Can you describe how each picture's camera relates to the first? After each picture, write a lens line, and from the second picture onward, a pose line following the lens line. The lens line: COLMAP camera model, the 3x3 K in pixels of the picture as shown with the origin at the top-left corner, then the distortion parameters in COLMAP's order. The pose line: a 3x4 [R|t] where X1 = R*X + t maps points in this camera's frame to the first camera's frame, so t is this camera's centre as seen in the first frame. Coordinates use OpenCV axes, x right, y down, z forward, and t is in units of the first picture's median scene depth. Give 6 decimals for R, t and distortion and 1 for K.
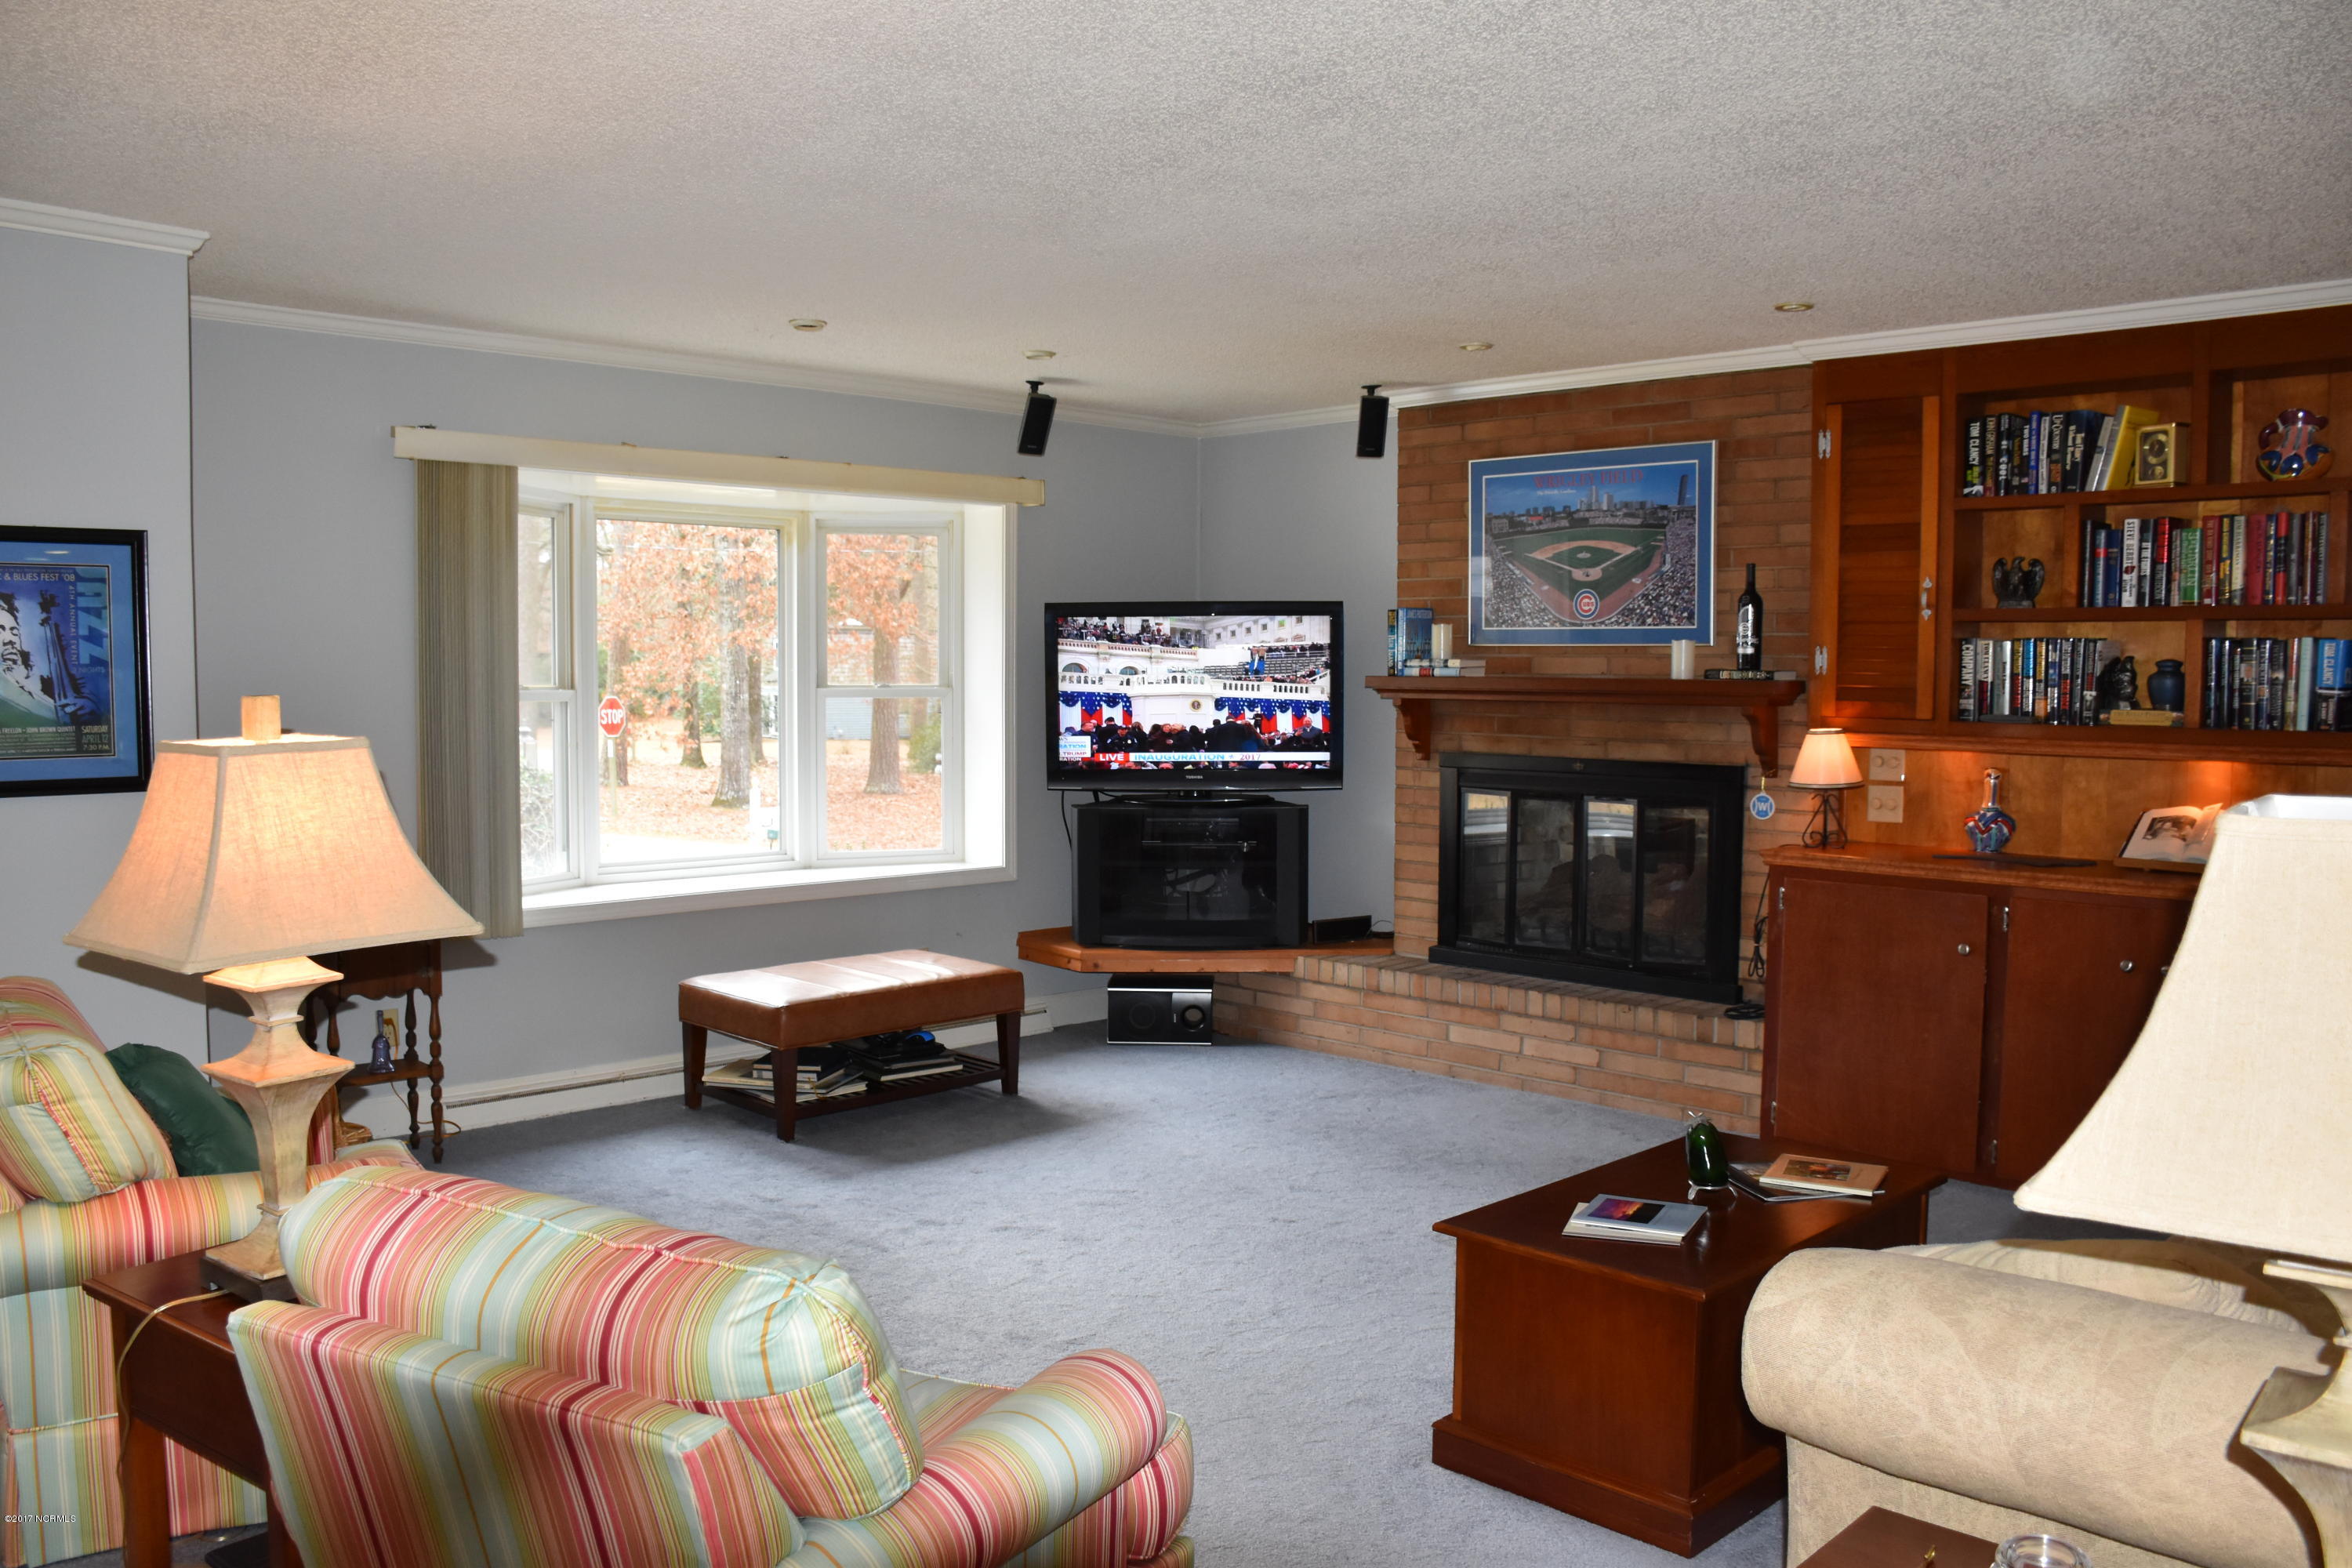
lens RADIAL K [[1830.4, 0, 1165.0], [0, 1830.4, 798.7], [0, 0, 1]] dist [-0.150309, 0.096107]
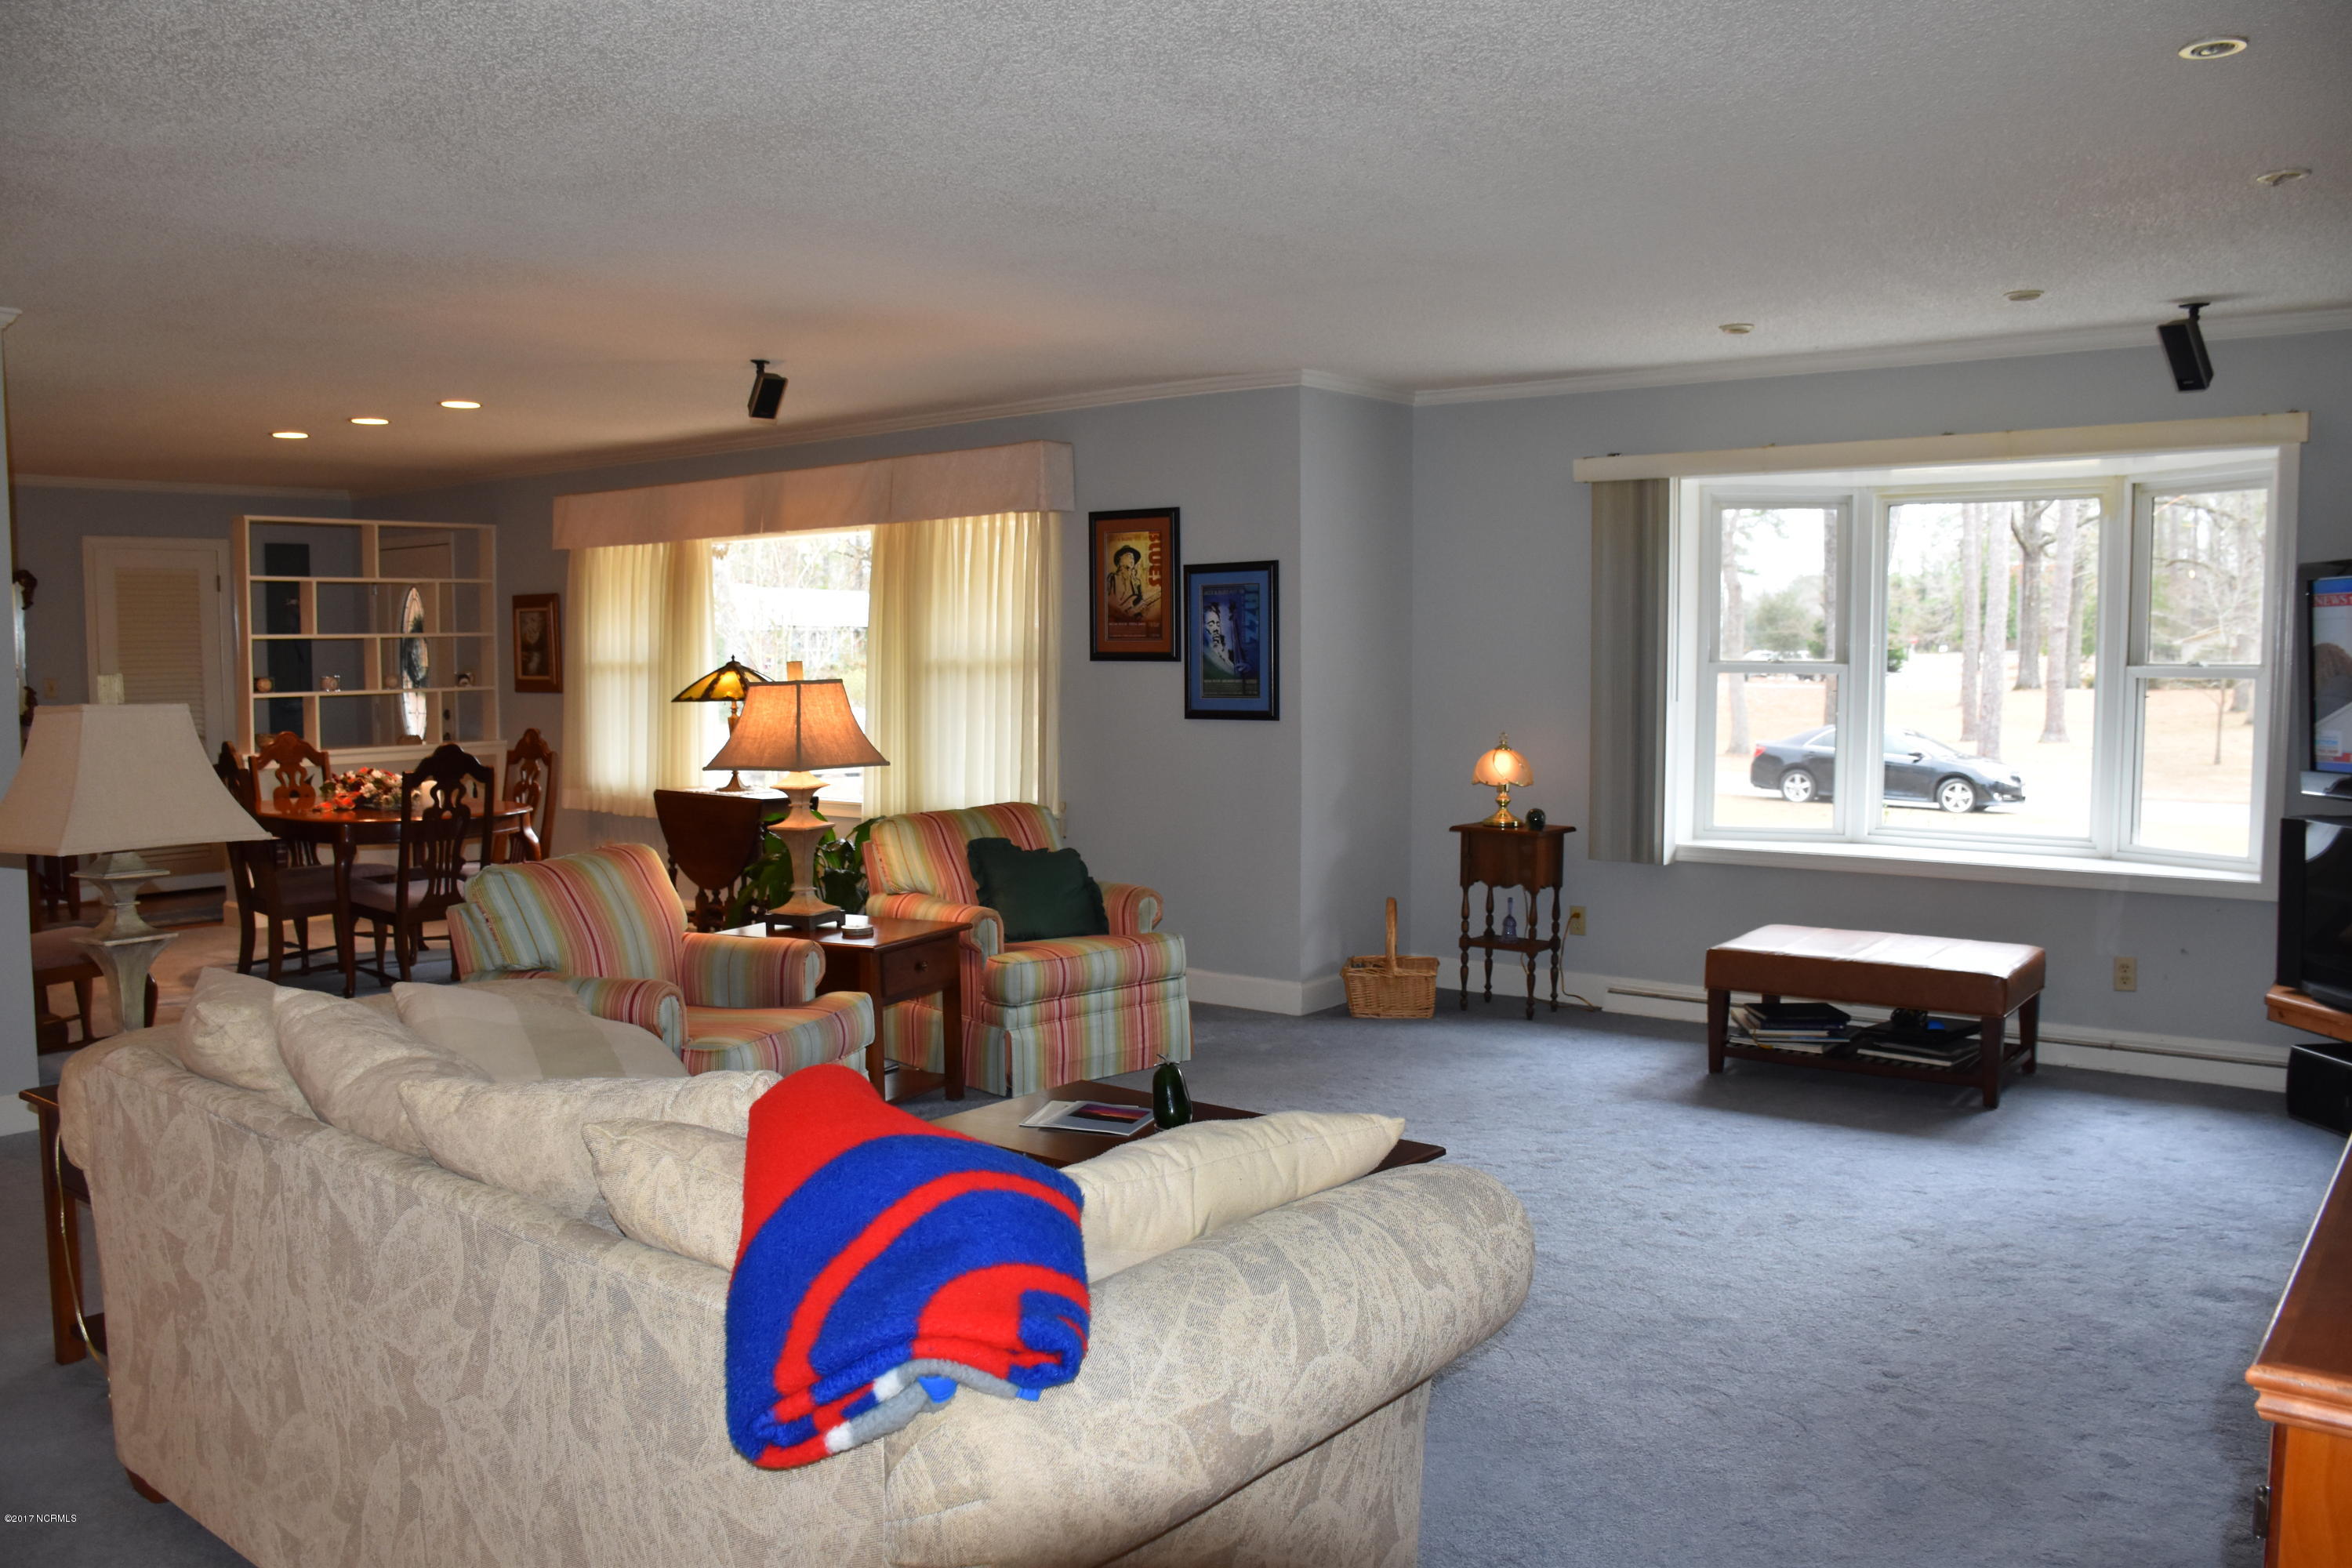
lens RADIAL K [[1830.4, 0, 1165.0], [0, 1830.4, 798.7], [0, 0, 1]] dist [-0.150309, 0.096107]
pose [[0.123946, 0.076895, -0.989305, 0.746407], [-0.065020, 0.995480, 0.069229, -0.030234], [0.990156, 0.055744, 0.128386, 0.480580]]
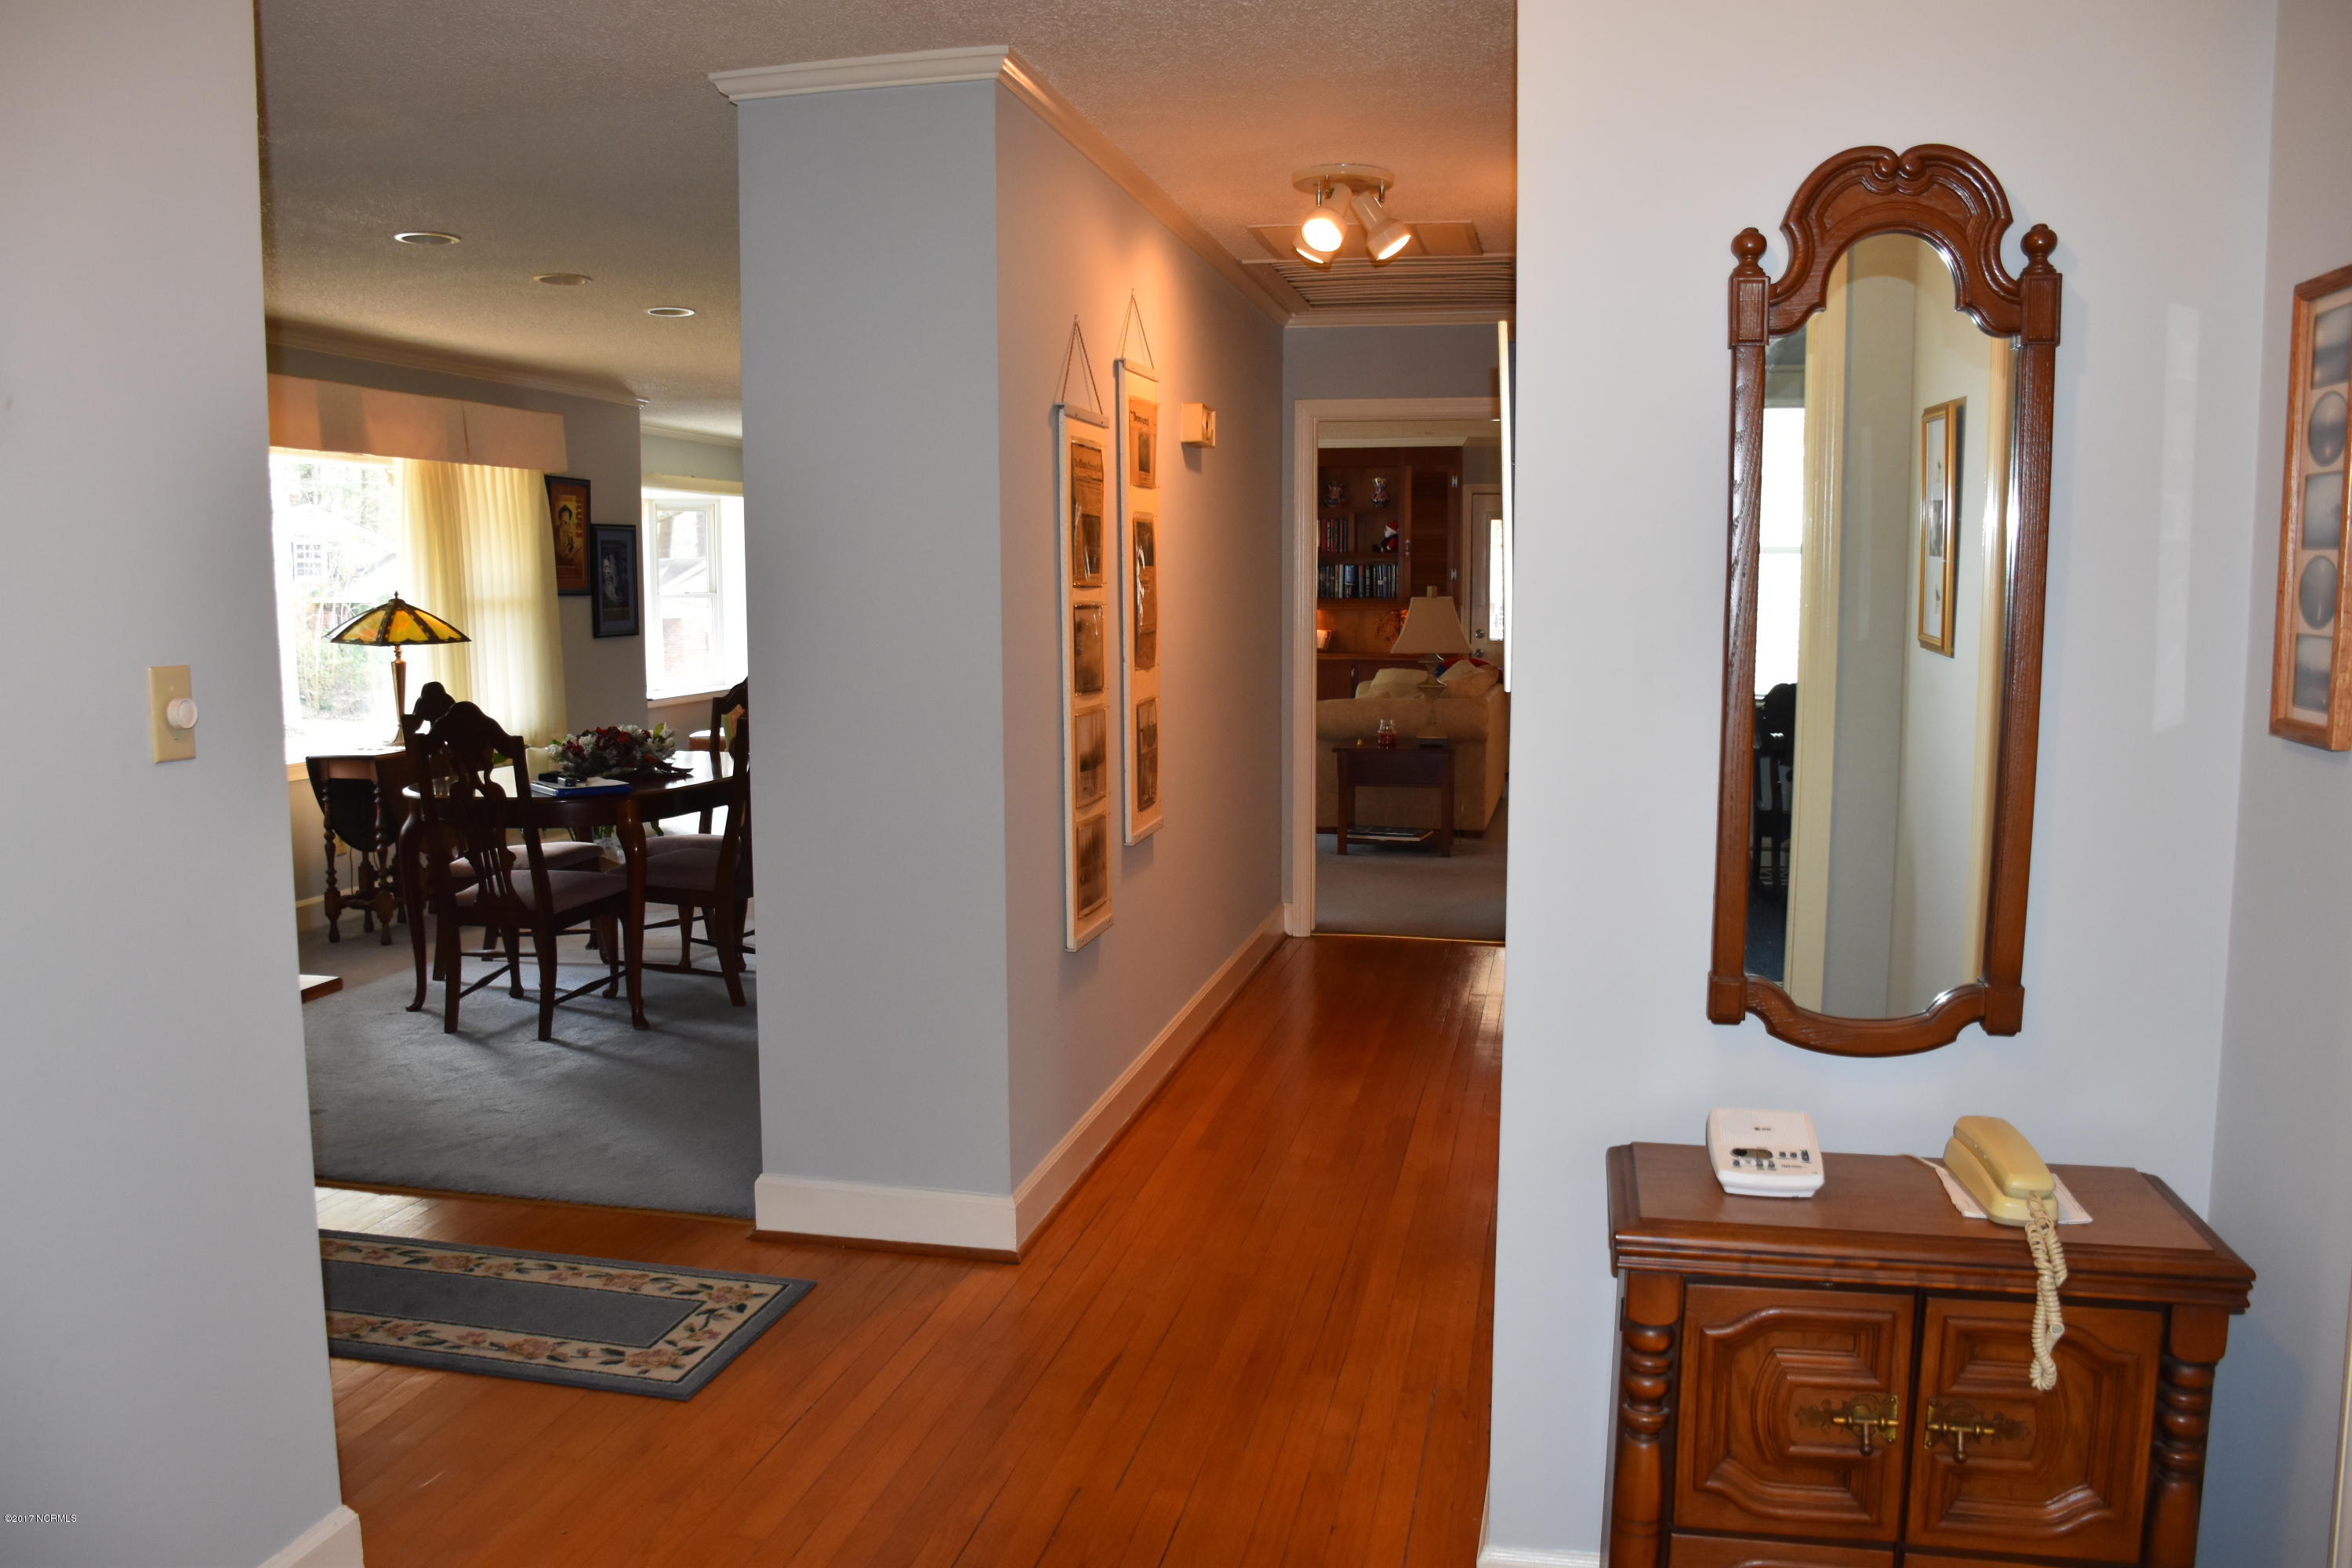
lens RADIAL K [[1830.4, 0, 1165.0], [0, 1830.4, 798.7], [0, 0, 1]] dist [-0.150309, 0.096107]
pose [[0.832423, -0.071701, 0.549482, -0.931584], [0.044752, 0.997053, 0.062308, 0.066492], [-0.552330, -0.027276, 0.833179, -0.988247]]
